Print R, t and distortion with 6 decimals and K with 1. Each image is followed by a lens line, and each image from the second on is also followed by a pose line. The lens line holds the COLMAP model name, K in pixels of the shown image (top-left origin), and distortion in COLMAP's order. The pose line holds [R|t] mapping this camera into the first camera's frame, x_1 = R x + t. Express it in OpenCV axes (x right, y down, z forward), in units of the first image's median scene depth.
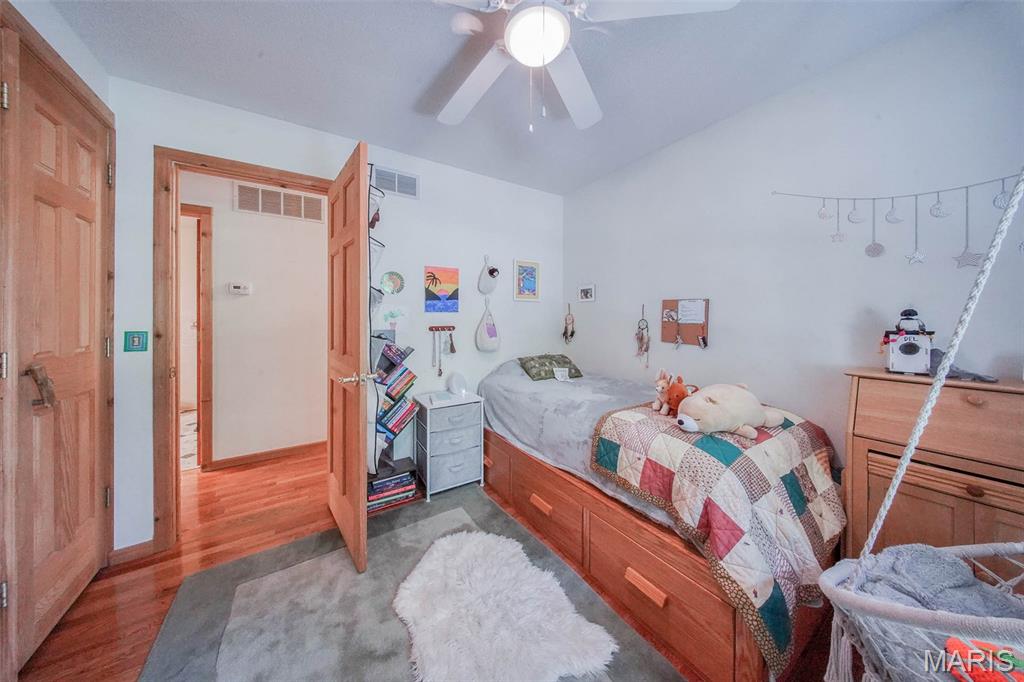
lens RADIAL K [[317.2, 0, 511.1], [0, 317.2, 314.0], [0, 0, 1]] dist [0.000024, -0.000002]
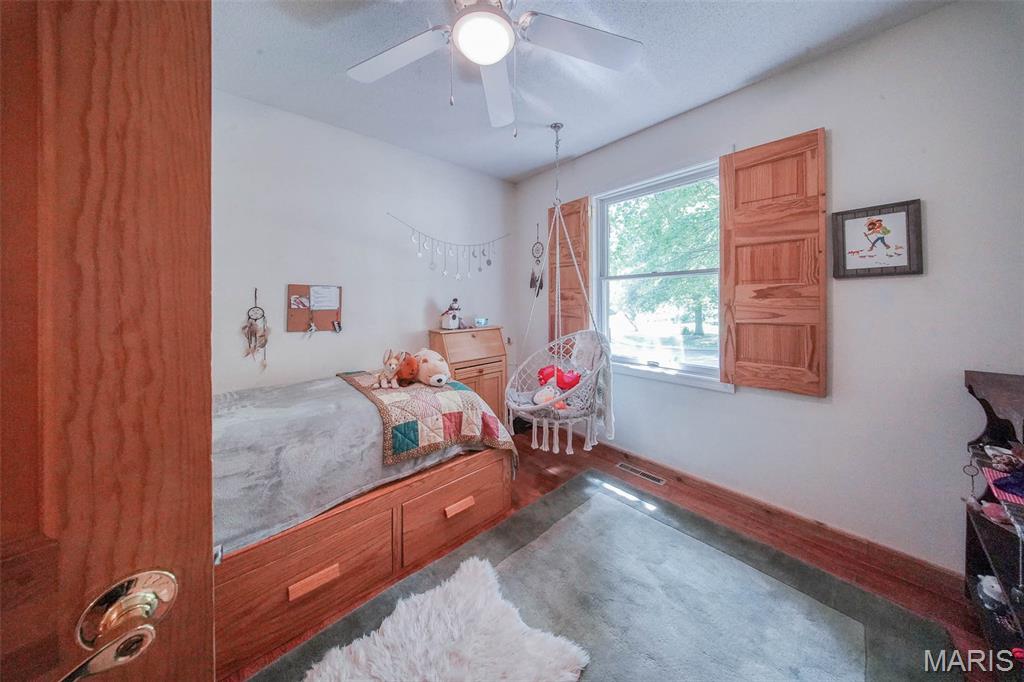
lens RADIAL K [[315.0, 0, 511.3], [0, 315.0, 302.3], [0, 0, 1]] dist [-0.000023, -0.000015]
pose [[-0.150559, 0.000594, 0.988601, -0.743795], [0.002487, 0.999997, -0.000222, 0.011589], [-0.988598, 0.002425, -0.150560, 0.816069]]
